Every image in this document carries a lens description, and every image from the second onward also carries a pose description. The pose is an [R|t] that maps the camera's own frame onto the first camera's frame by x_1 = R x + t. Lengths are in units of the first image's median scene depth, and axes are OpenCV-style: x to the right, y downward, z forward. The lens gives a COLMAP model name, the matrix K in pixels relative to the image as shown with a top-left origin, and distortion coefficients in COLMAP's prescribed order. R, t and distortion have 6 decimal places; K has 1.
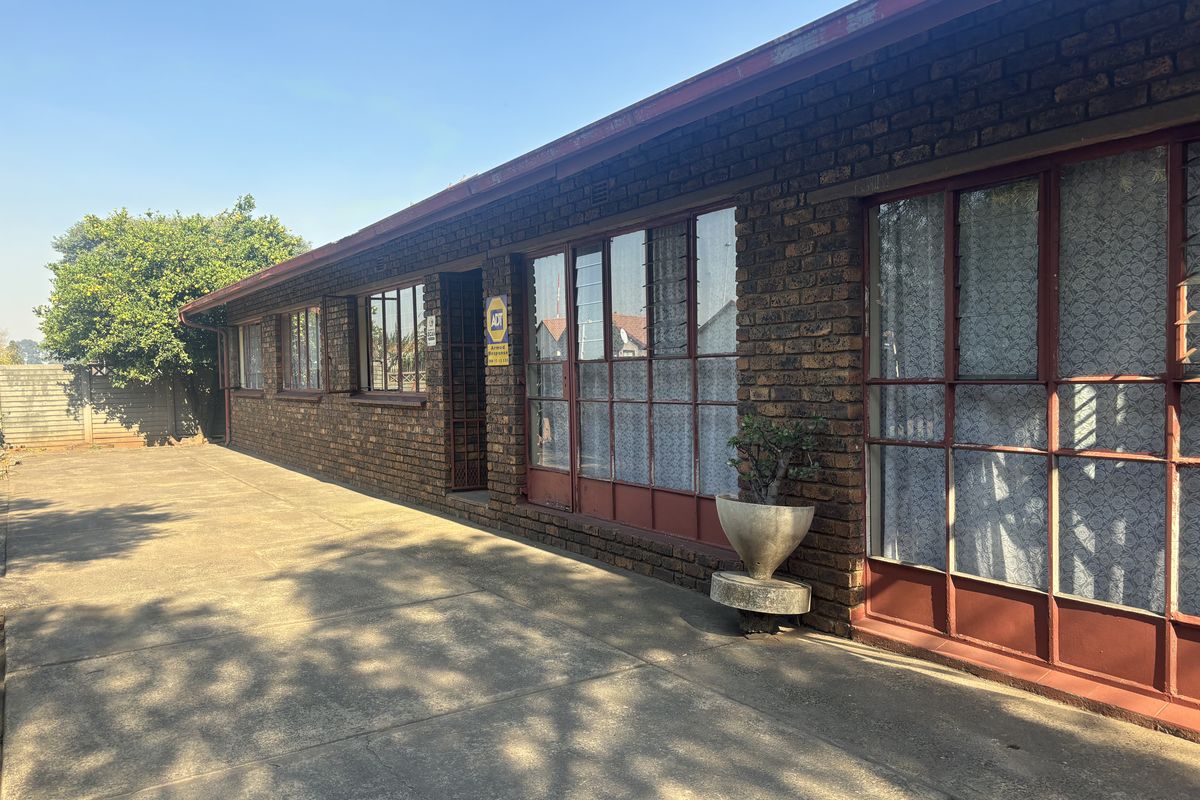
lens RADIAL K [[891.4, 0, 600.0], [0, 891.4, 400.0], [0, 0, 1]] dist [-0.004404, -0.003065]
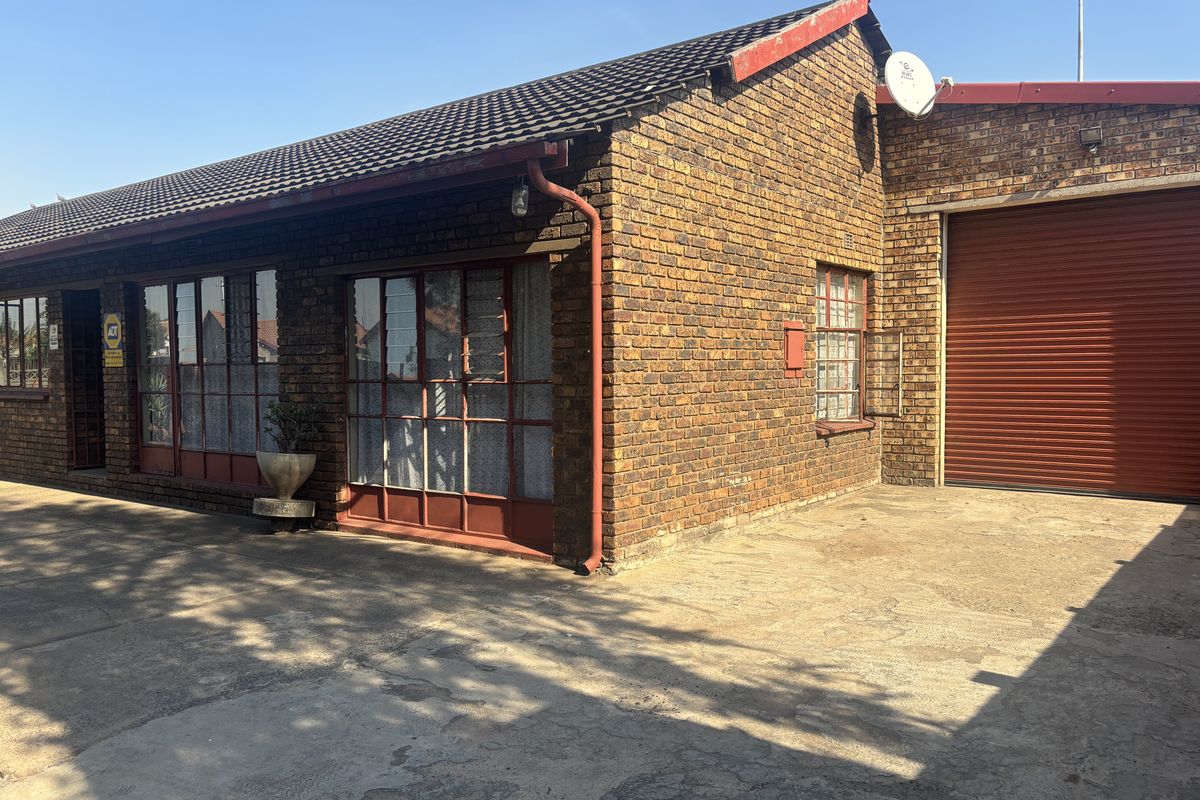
lens RADIAL K [[844.0, 0, 600.0], [0, 844.0, 400.0], [0, 0, 1]] dist [0.003459, -0.025691]
pose [[0.925836, -0.002174, 0.377919, 0.105686], [0.001279, 0.999996, 0.002619, 0.009438], [-0.377924, -0.001942, 0.925835, -0.546273]]
